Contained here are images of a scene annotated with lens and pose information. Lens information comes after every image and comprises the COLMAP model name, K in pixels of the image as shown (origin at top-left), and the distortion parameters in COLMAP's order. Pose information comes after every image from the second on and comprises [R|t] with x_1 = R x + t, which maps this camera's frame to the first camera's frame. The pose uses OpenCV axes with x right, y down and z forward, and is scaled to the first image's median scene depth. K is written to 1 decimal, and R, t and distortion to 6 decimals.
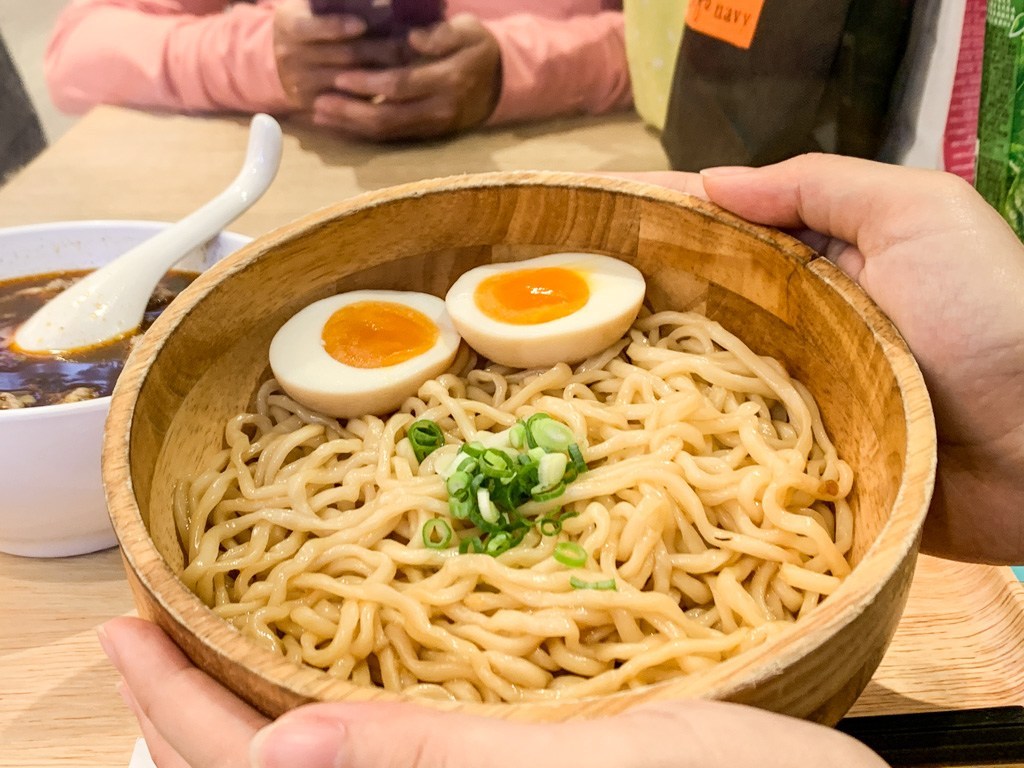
lens RADIAL K [[1356.2, 0, 512.0], [0, 1356.2, 384.0], [0, 0, 1]] dist [-0.000361, -0.027965]
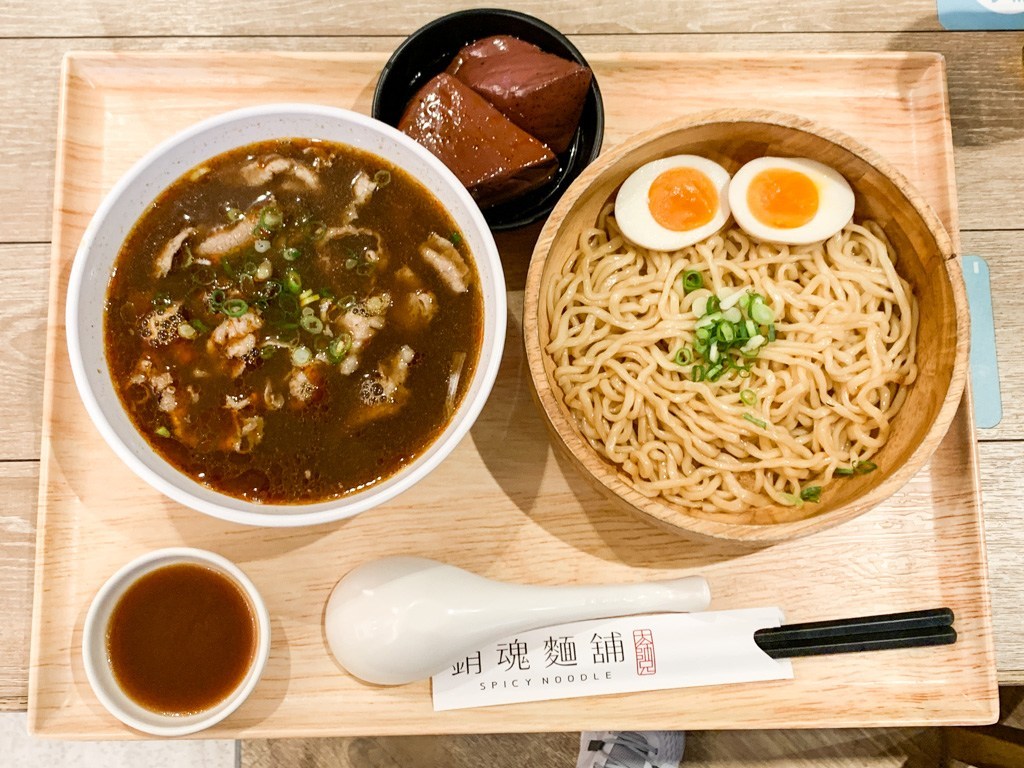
lens RADIAL K [[1356.2, 0, 512.0], [0, 1356.2, 384.0], [0, 0, 1]] dist [-0.000361, -0.027965]
pose [[0.967618, 0.251631, 0.019929, -0.301821], [-0.193231, 0.687616, 0.699890, -1.085917], [0.162410, -0.681078, 0.713972, -0.378139]]
